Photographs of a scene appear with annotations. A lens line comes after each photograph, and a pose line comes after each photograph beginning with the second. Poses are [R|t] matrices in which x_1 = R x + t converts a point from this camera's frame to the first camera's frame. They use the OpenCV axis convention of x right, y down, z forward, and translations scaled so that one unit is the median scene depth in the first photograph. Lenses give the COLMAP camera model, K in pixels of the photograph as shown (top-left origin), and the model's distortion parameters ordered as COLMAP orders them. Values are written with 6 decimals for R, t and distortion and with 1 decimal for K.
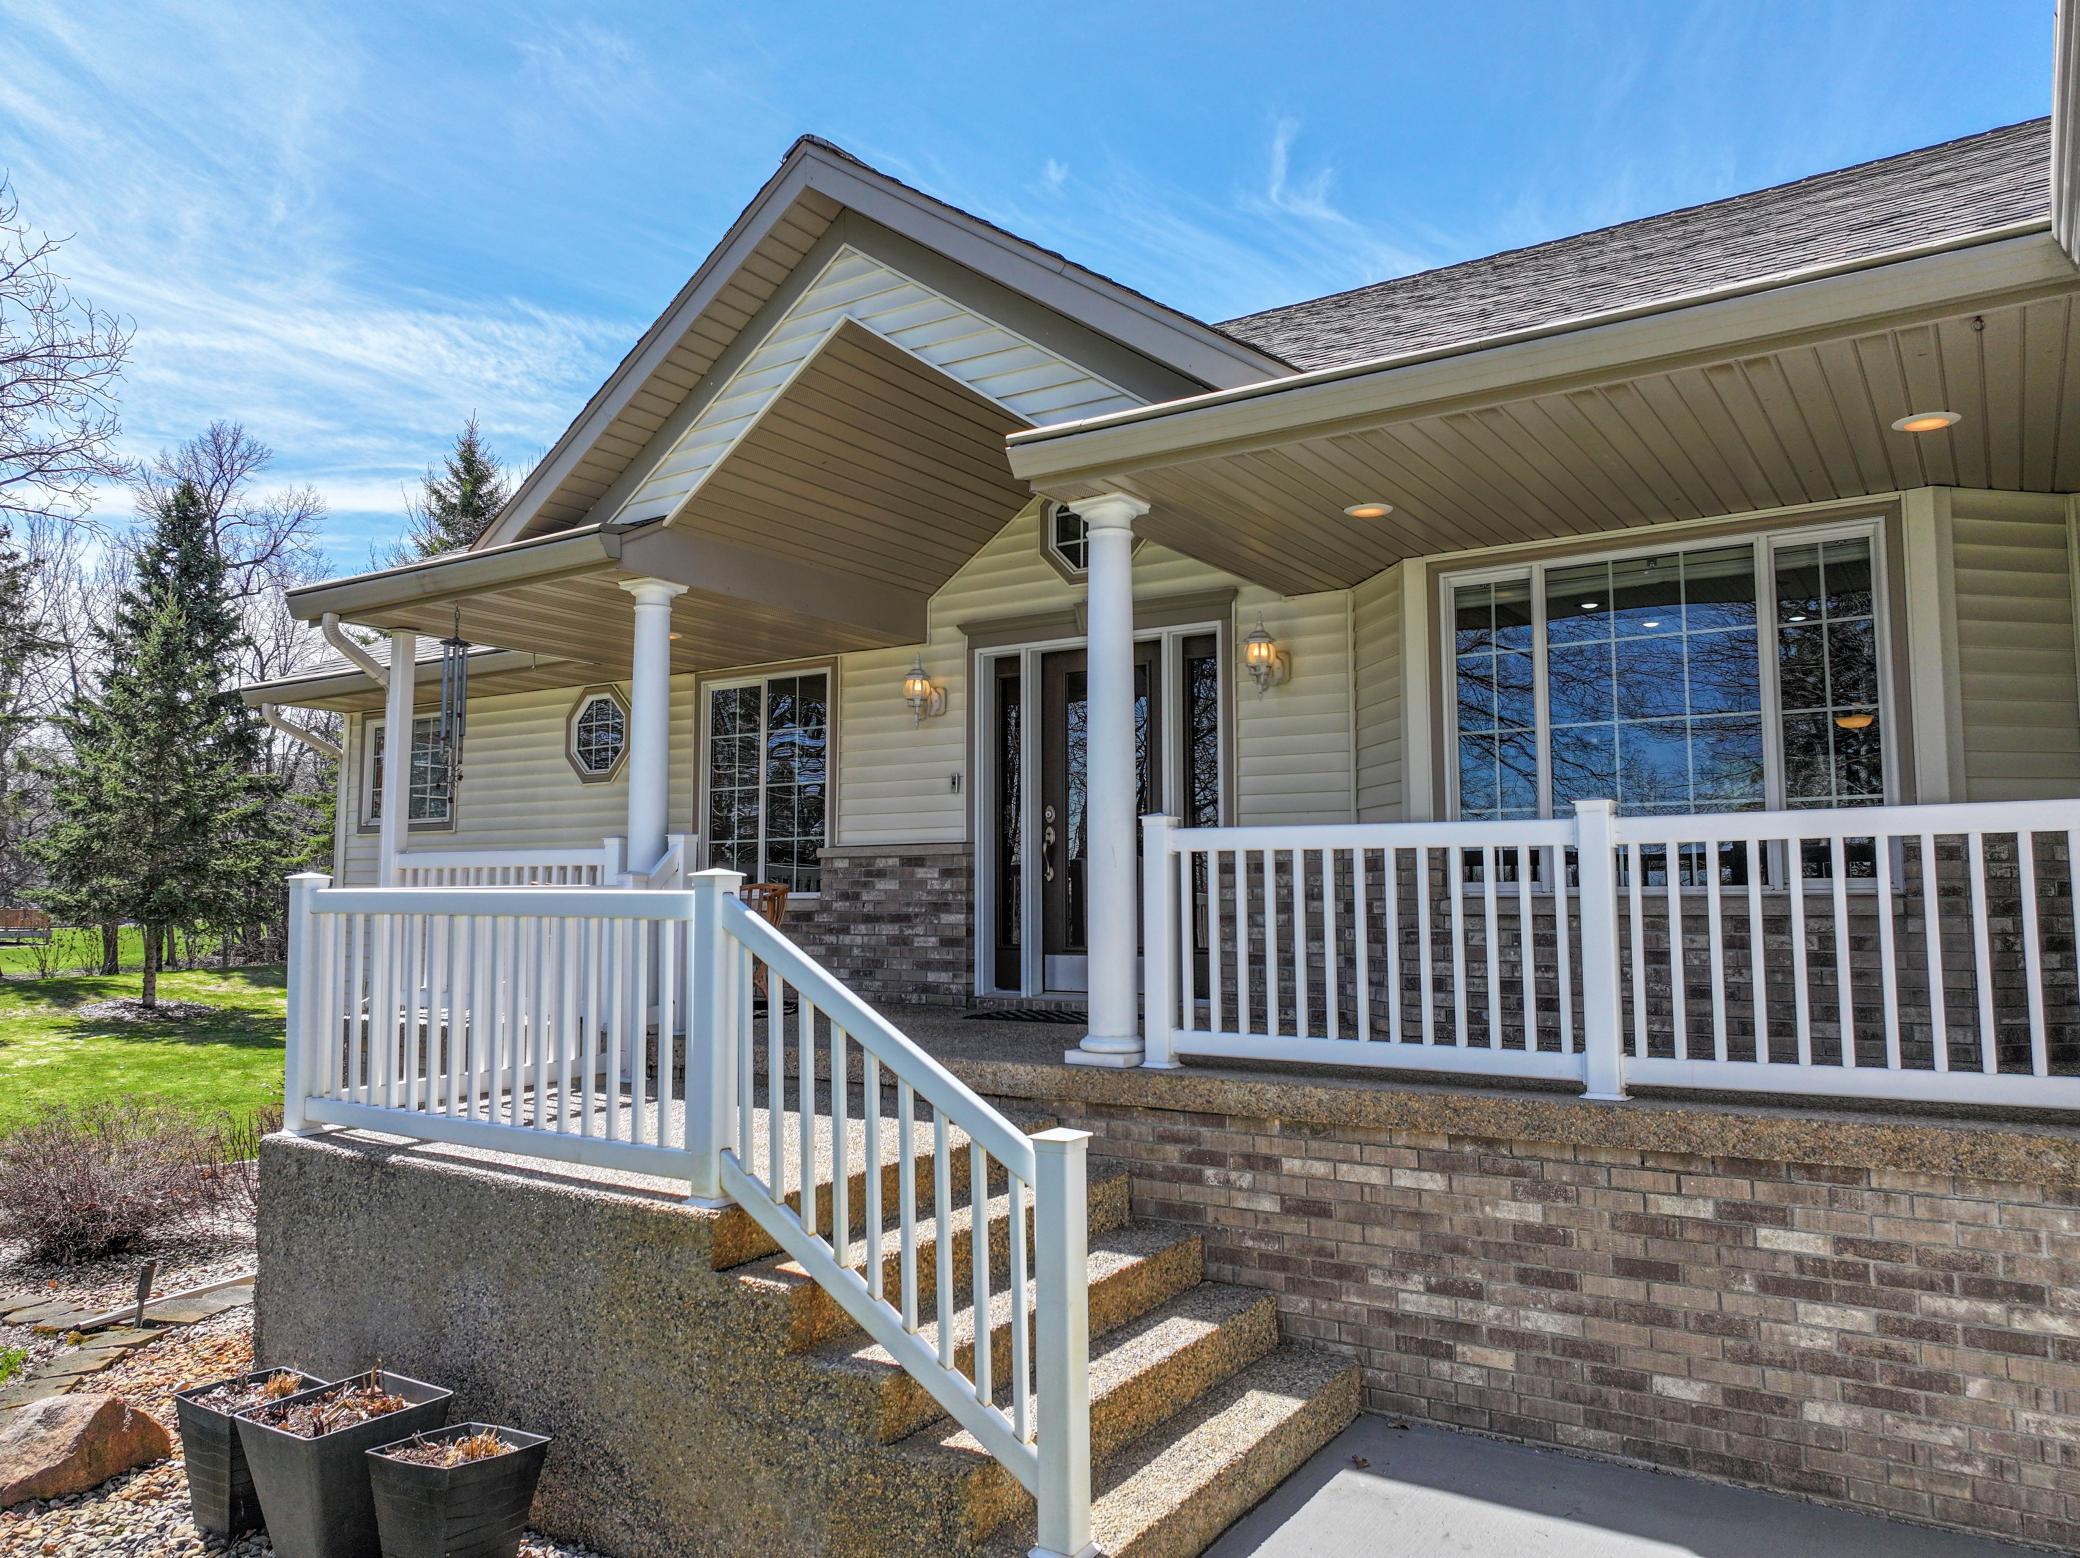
lens RADIAL K [[1467.7, 0, 1043.3], [0, 1467.7, 771.1], [0, 0, 1]] dist [0.003352, 0.008106]
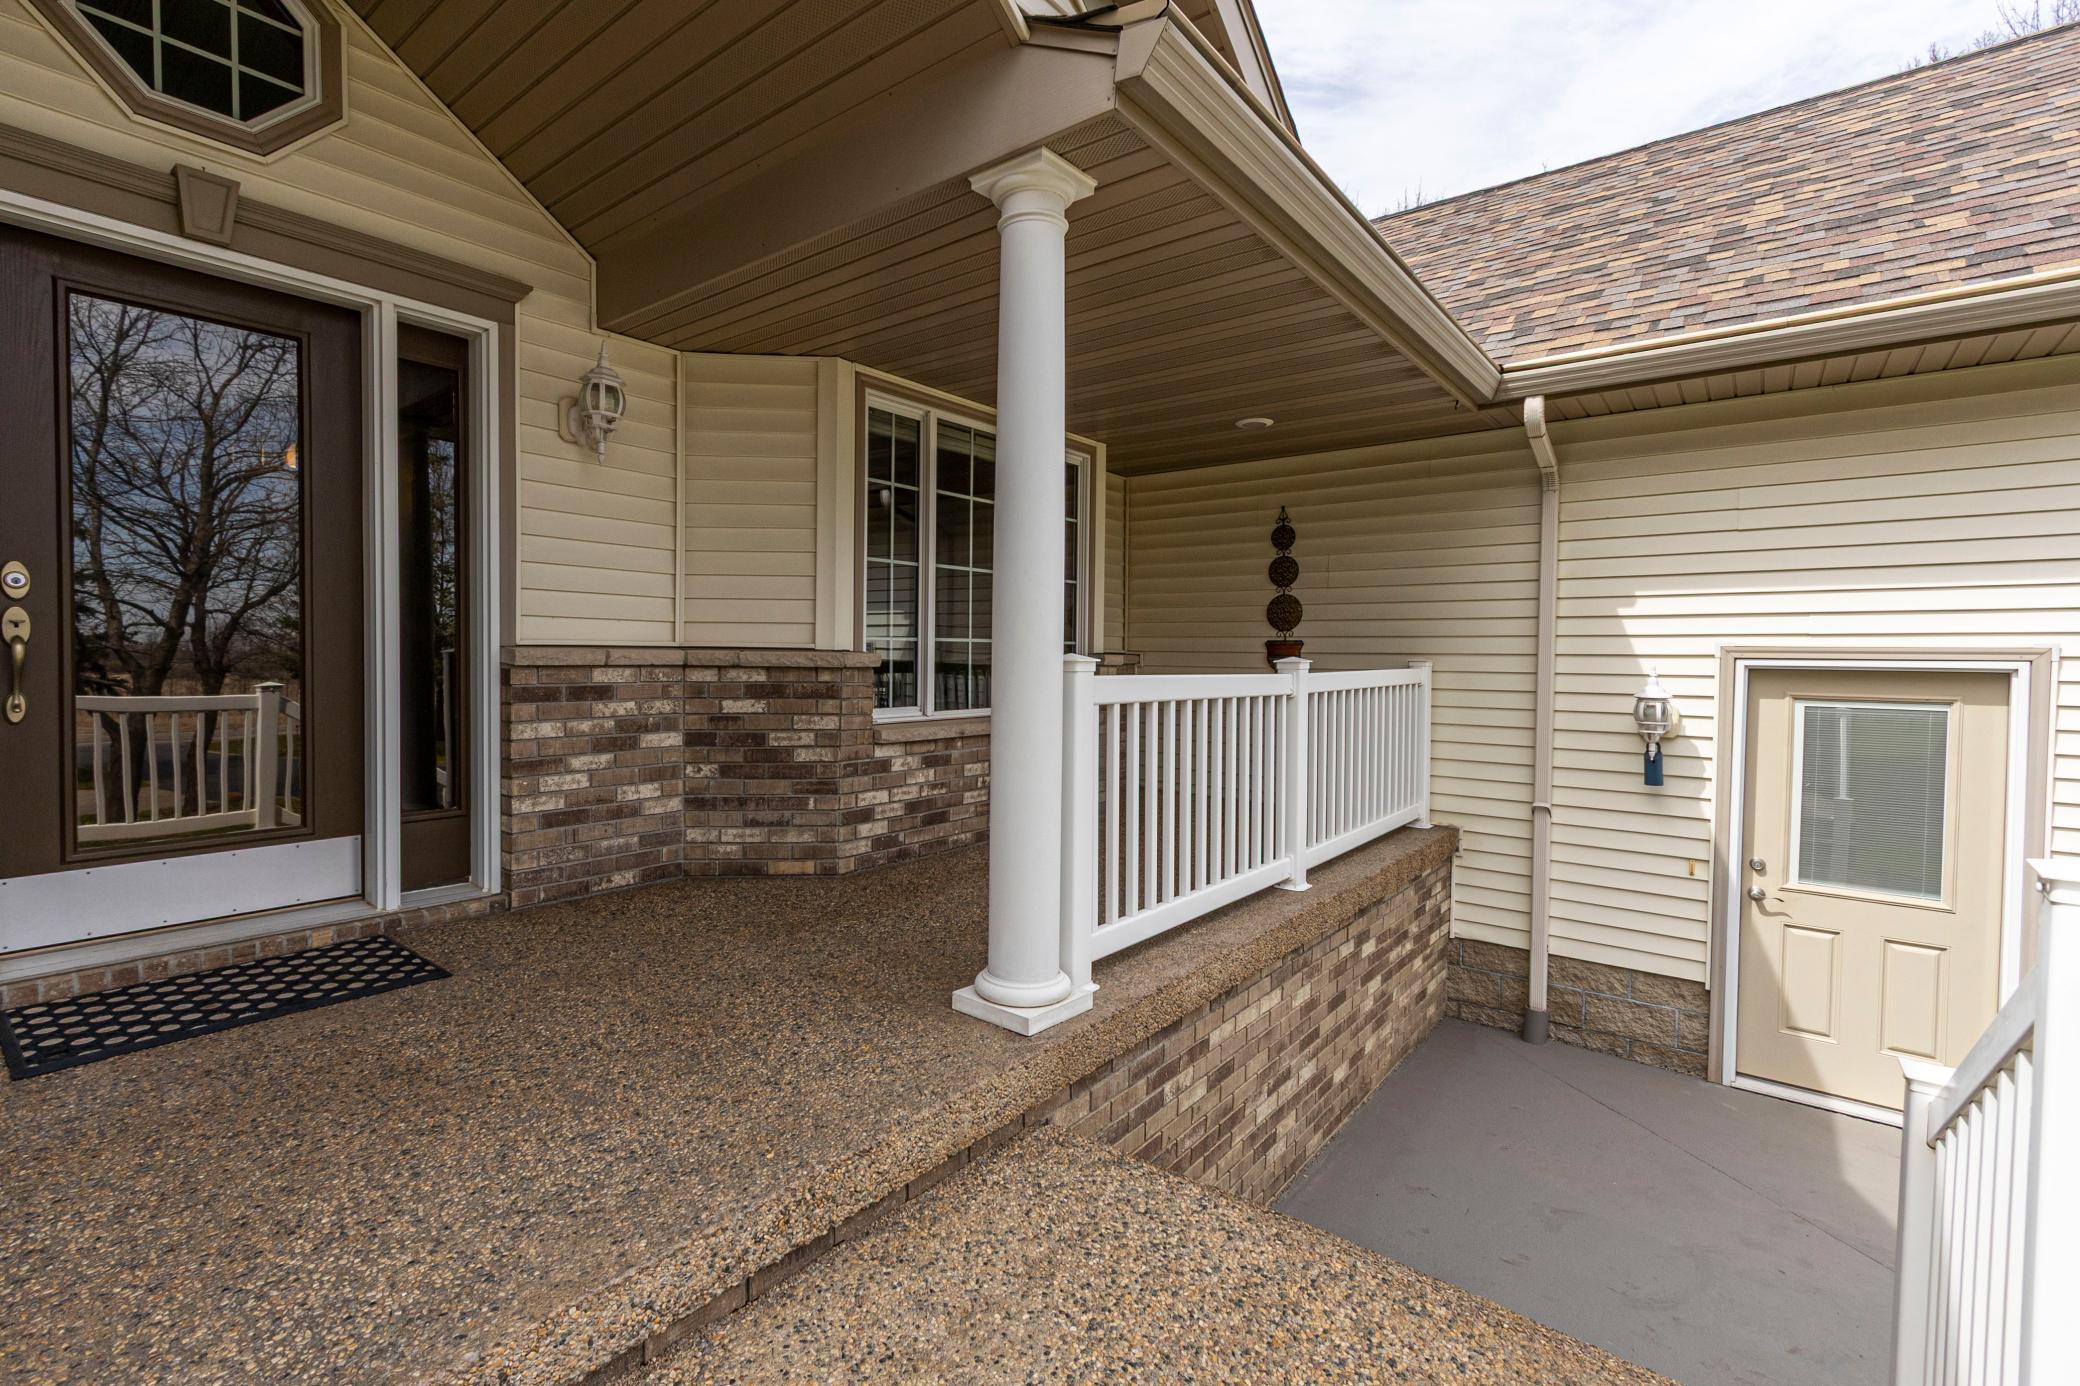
lens RADIAL K [[945.9, 0, 996.2], [0, 945.9, 676.5], [0, 0, 1]] dist [0.010037, -0.004934]
pose [[0.103136, -0.020157, 0.994463, -0.257649], [-0.099546, 0.994566, 0.030483, 0.019104], [-0.989673, -0.102139, 0.100569, 0.636979]]
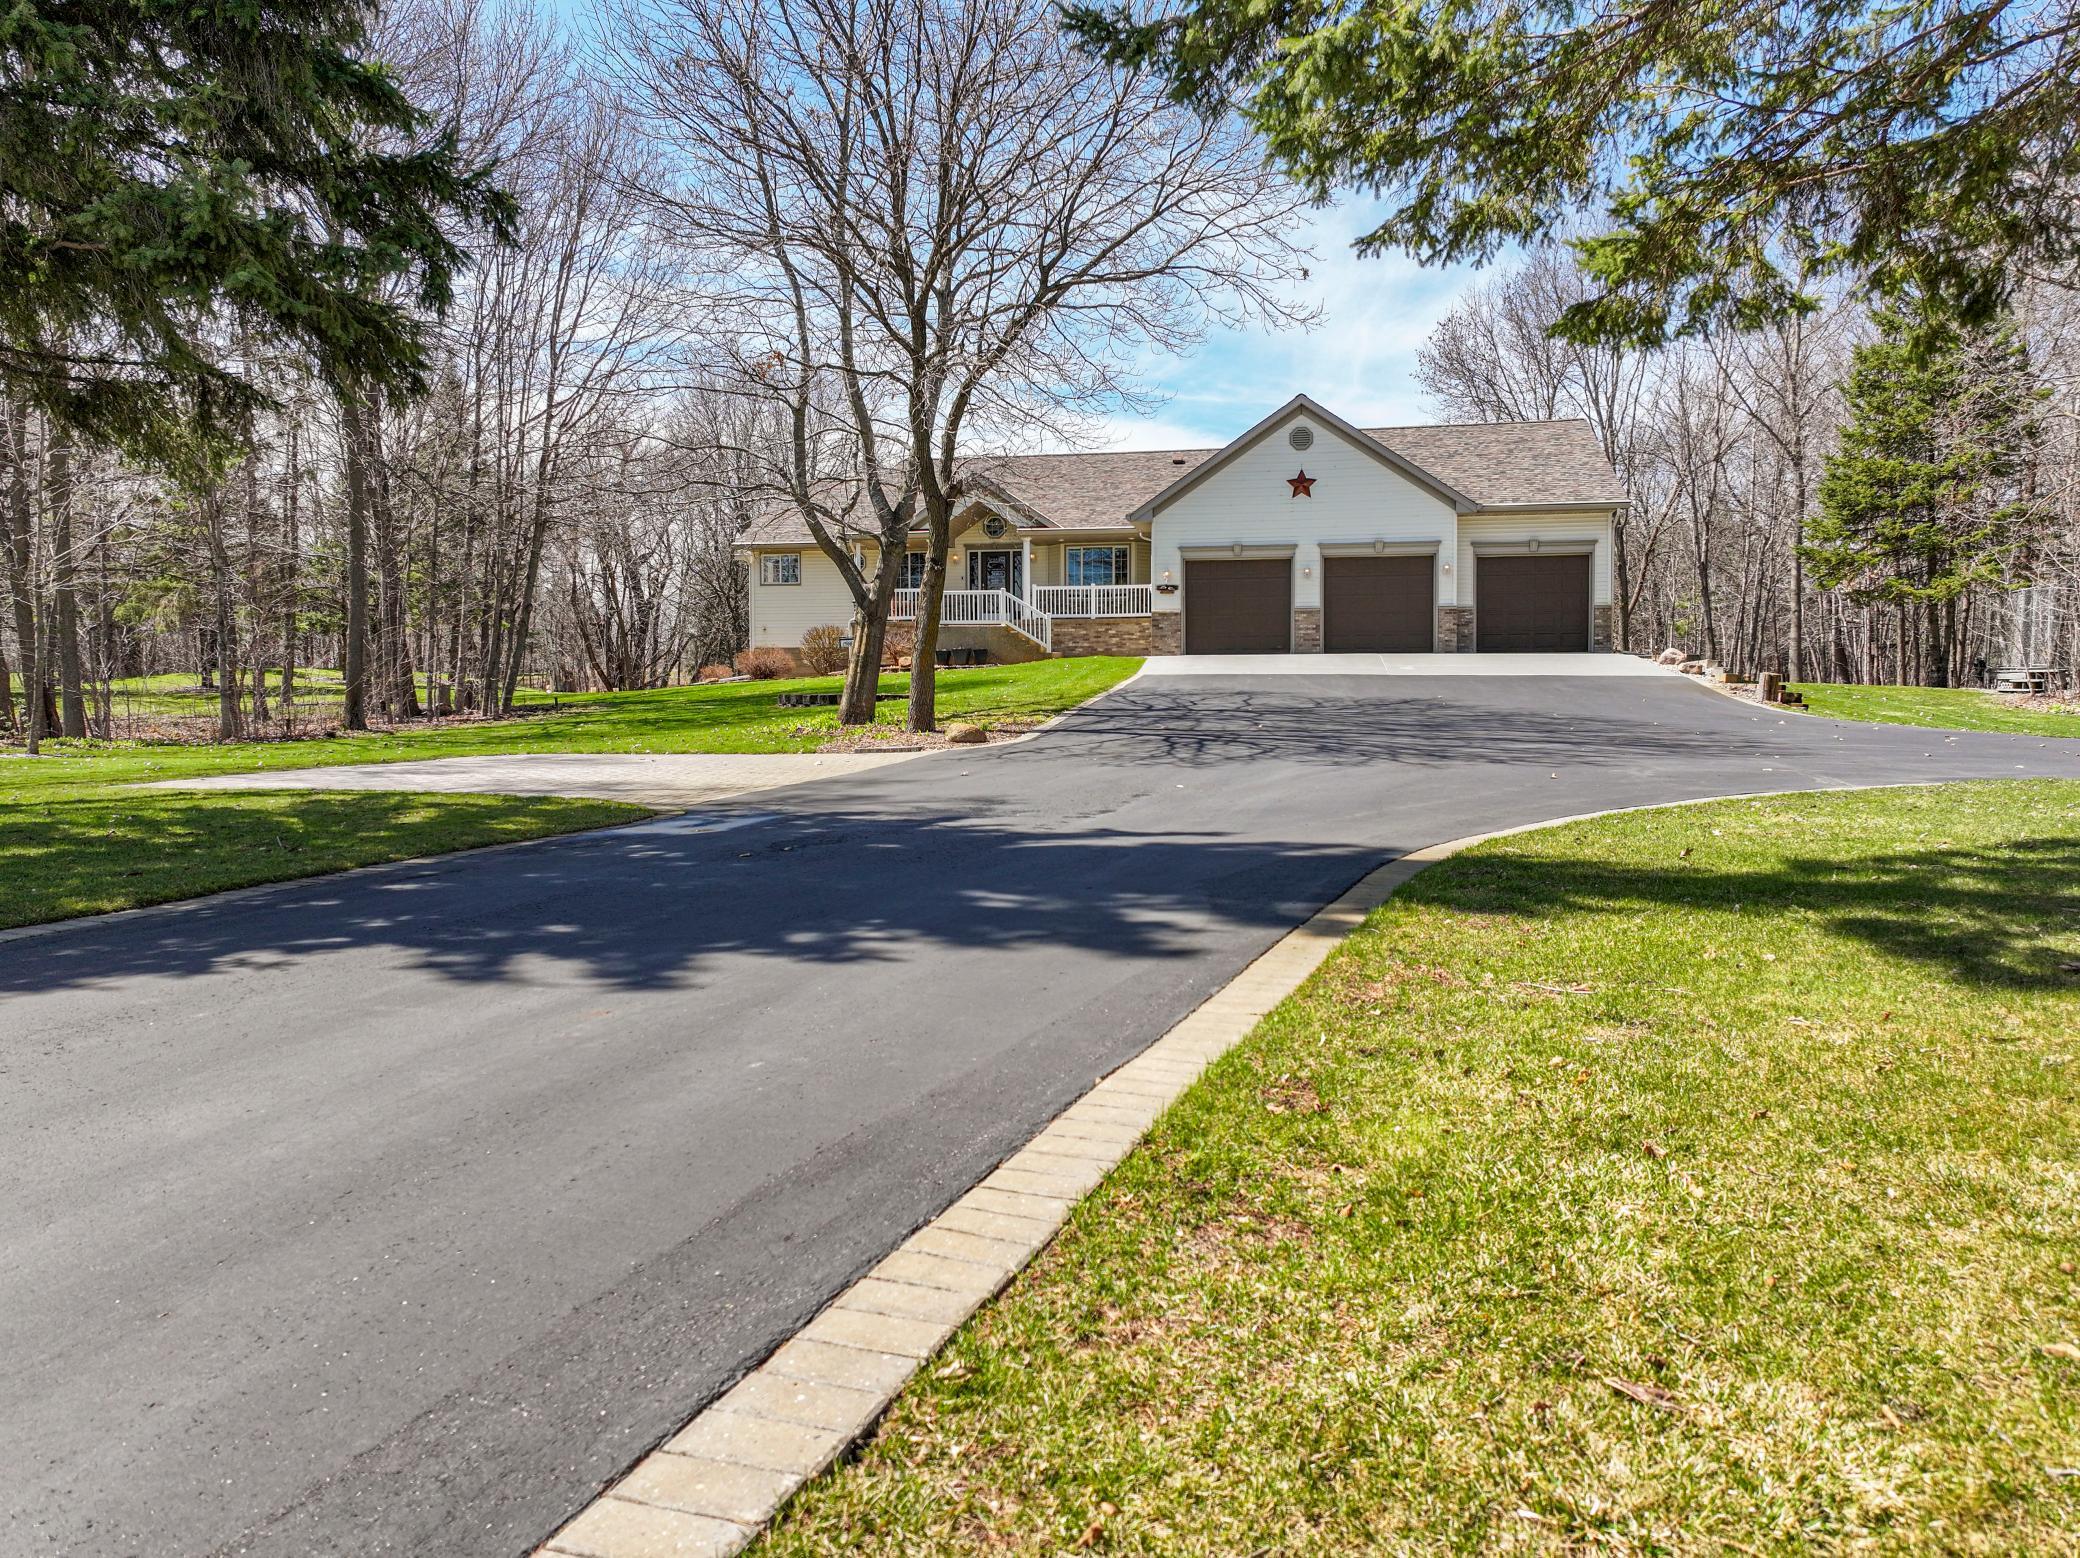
lens RADIAL K [[1467.7, 0, 1032.0], [0, 1467.7, 774.7], [0, 0, 1]] dist [0.003352, 0.008106]
pose [[0.921629, -0.022934, 0.387395, -1.731121], [-0.032096, 0.990327, 0.134987, -0.010094], [-0.386743, -0.136841, 0.911978, -3.577896]]
